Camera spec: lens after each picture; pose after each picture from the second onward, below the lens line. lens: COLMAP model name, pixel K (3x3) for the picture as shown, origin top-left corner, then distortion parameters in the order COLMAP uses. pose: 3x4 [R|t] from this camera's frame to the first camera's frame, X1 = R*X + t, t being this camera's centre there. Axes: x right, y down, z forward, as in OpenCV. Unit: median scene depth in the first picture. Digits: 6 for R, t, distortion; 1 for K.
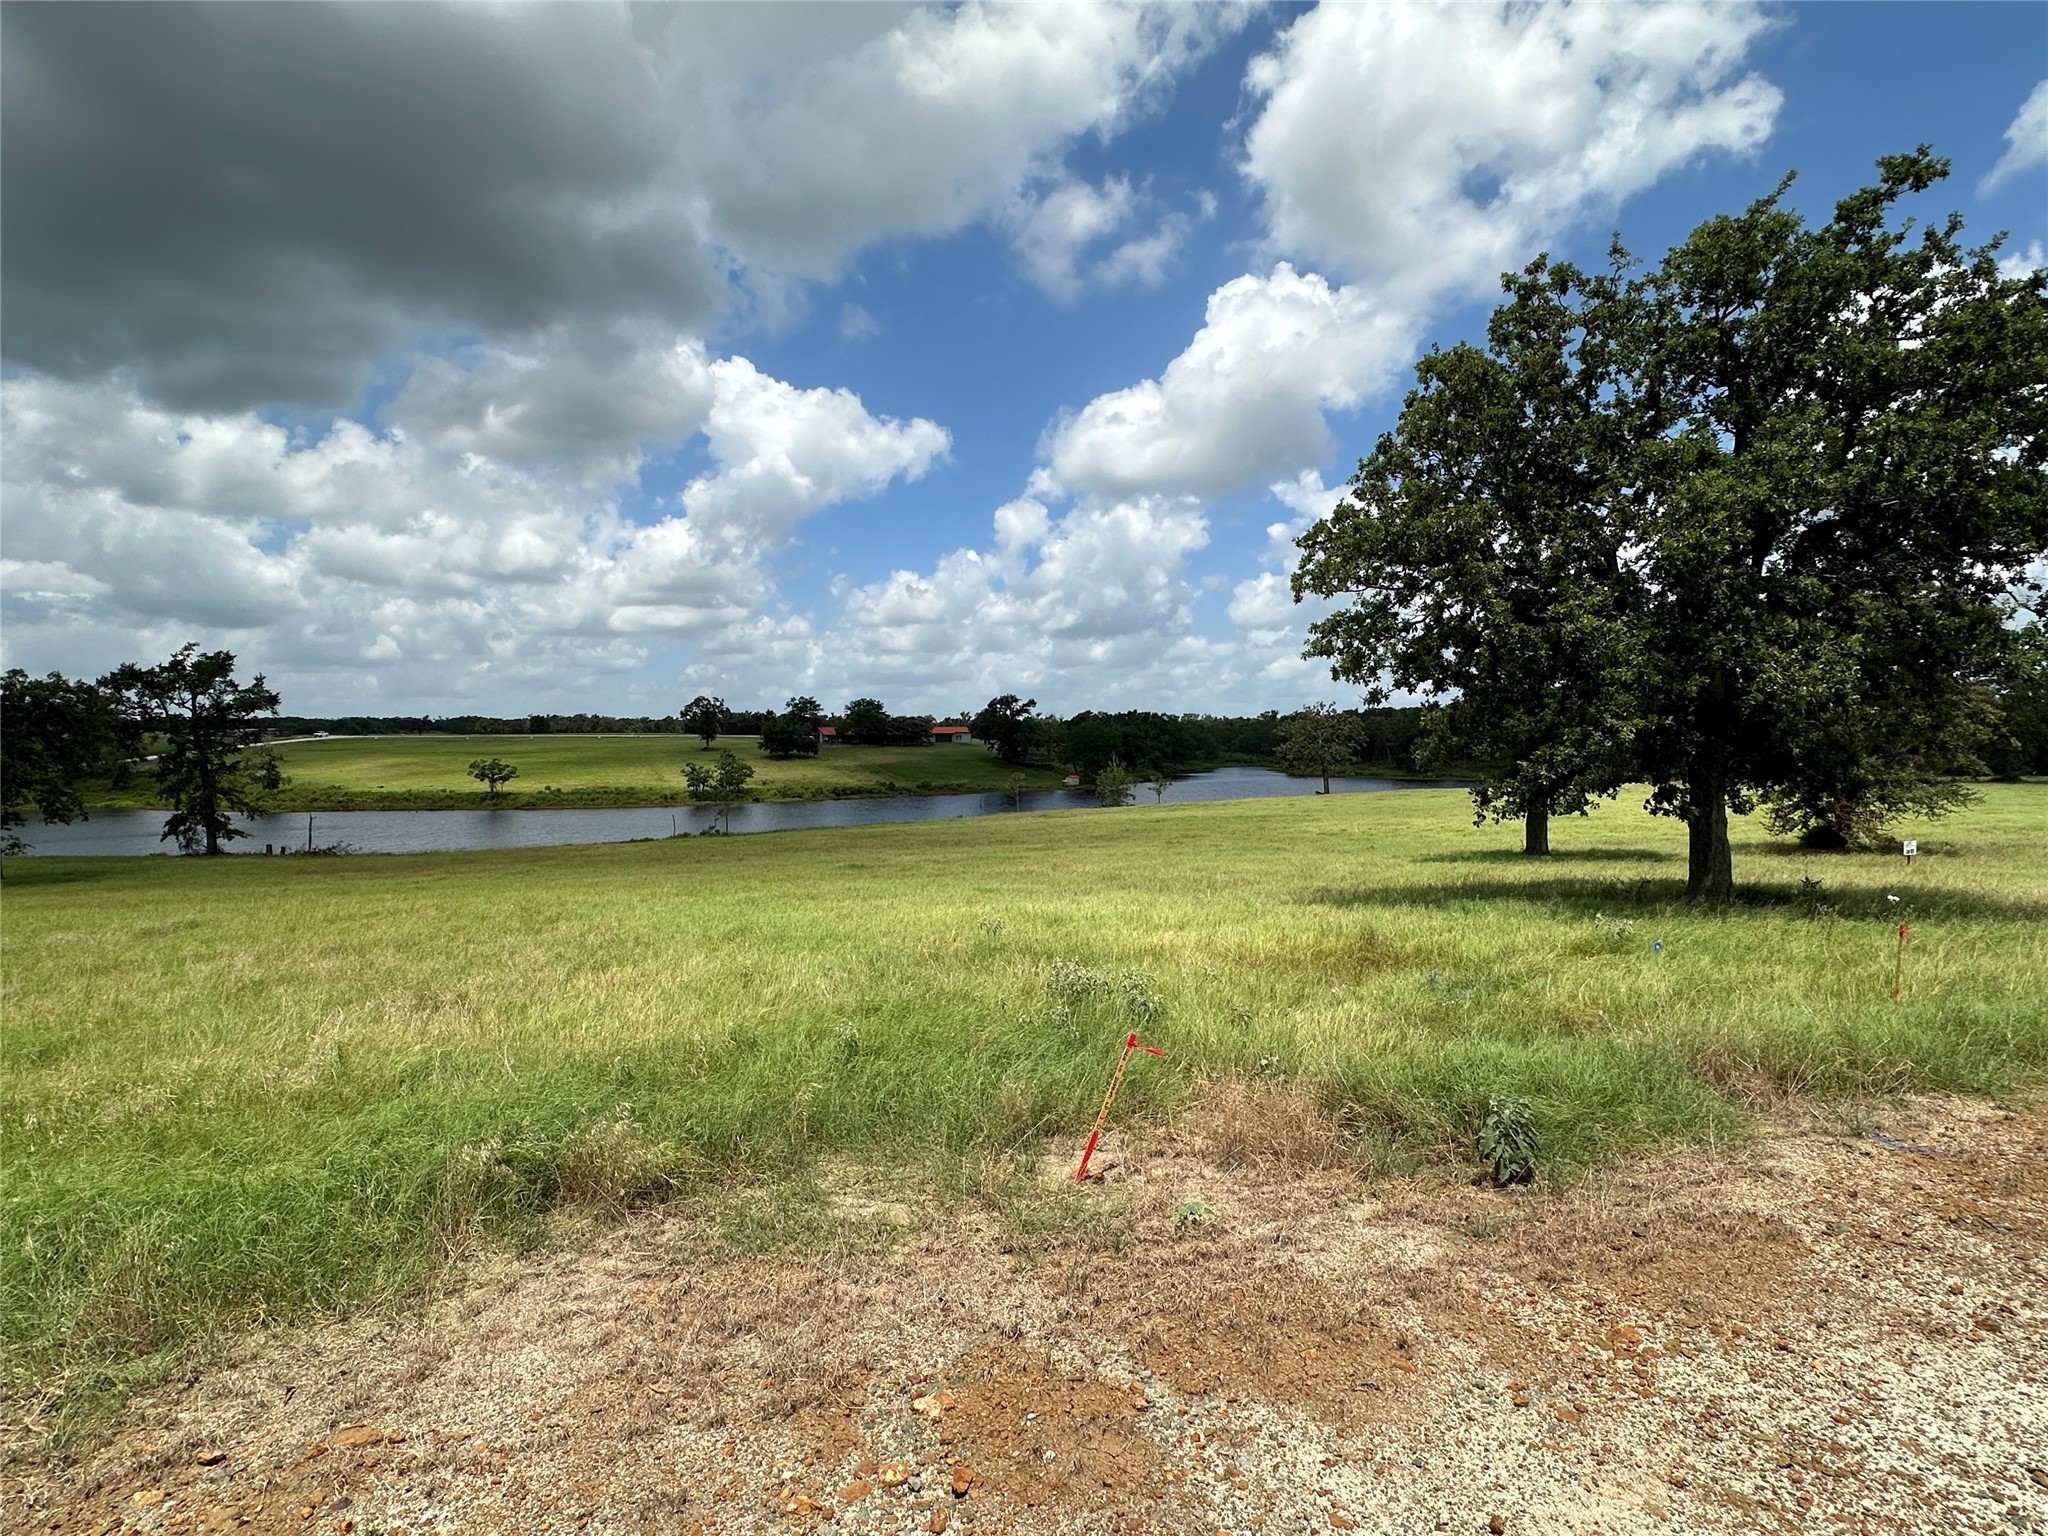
lens RADIAL K [[1015.6, 0, 980.2], [0, 1015.6, 770.7], [0, 0, 1]] dist [-0.003341, 0.000139]
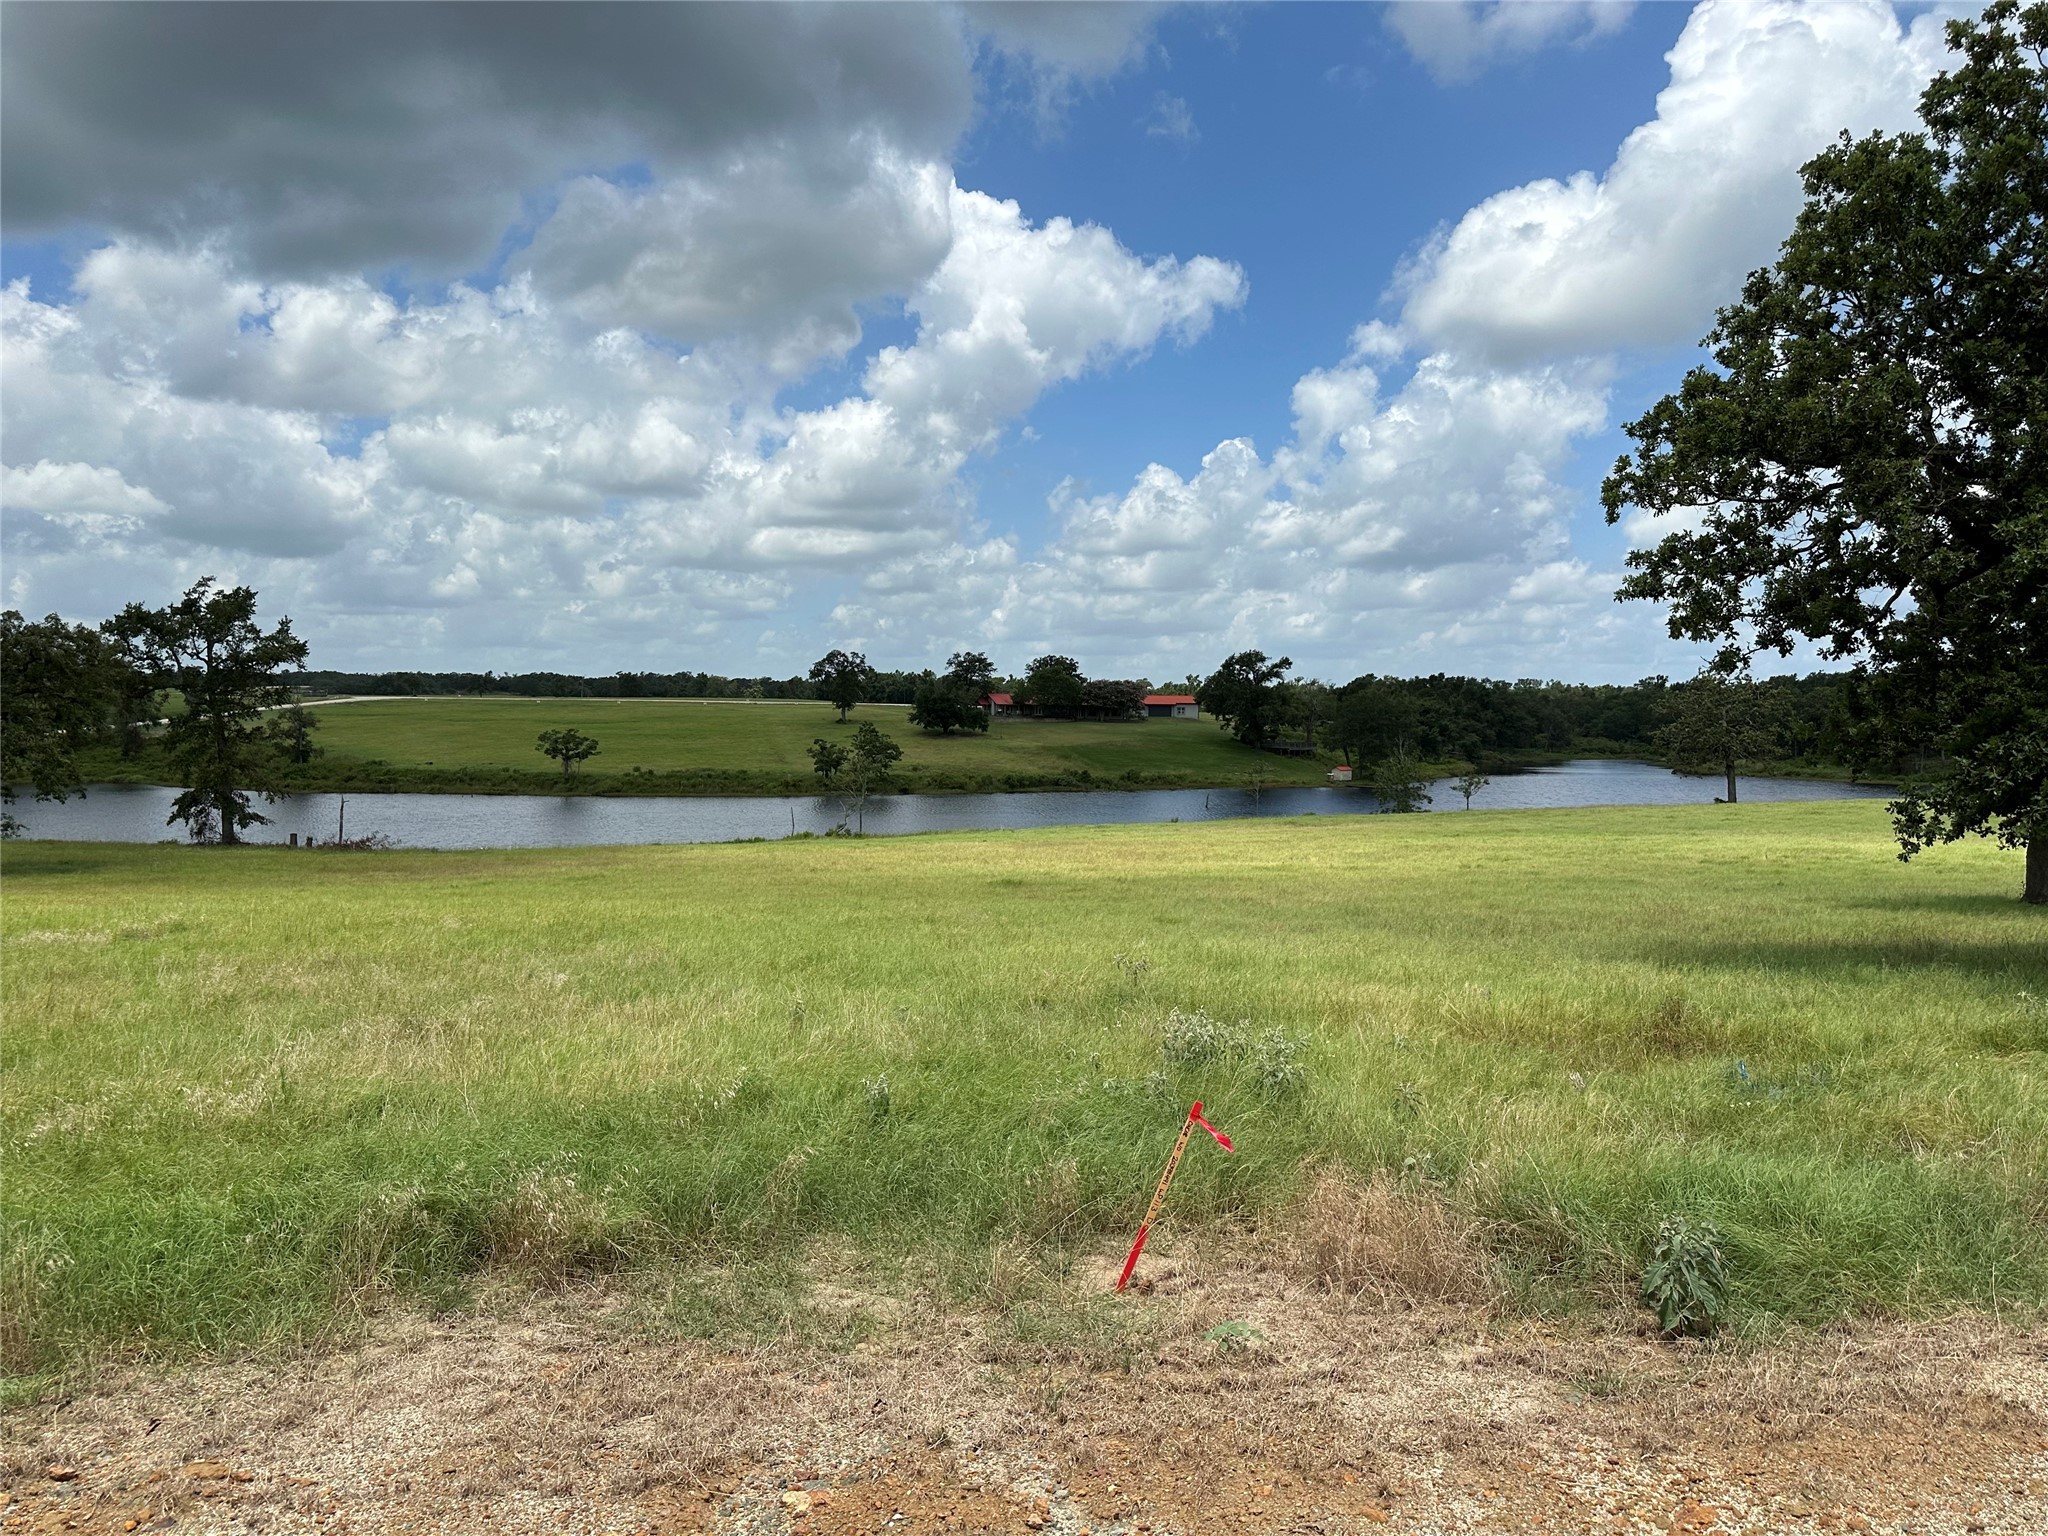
lens RADIAL K [[1459.4, 0, 1024.0], [0, 1459.4, 768.0], [0, 0, 1]] dist [0.044045, -0.050654]
pose [[0.985055, 0.020671, -0.170998, 0.090746], [-0.019146, 0.999761, 0.010561, -0.002060], [0.171175, -0.007129, 0.985215, -0.050191]]
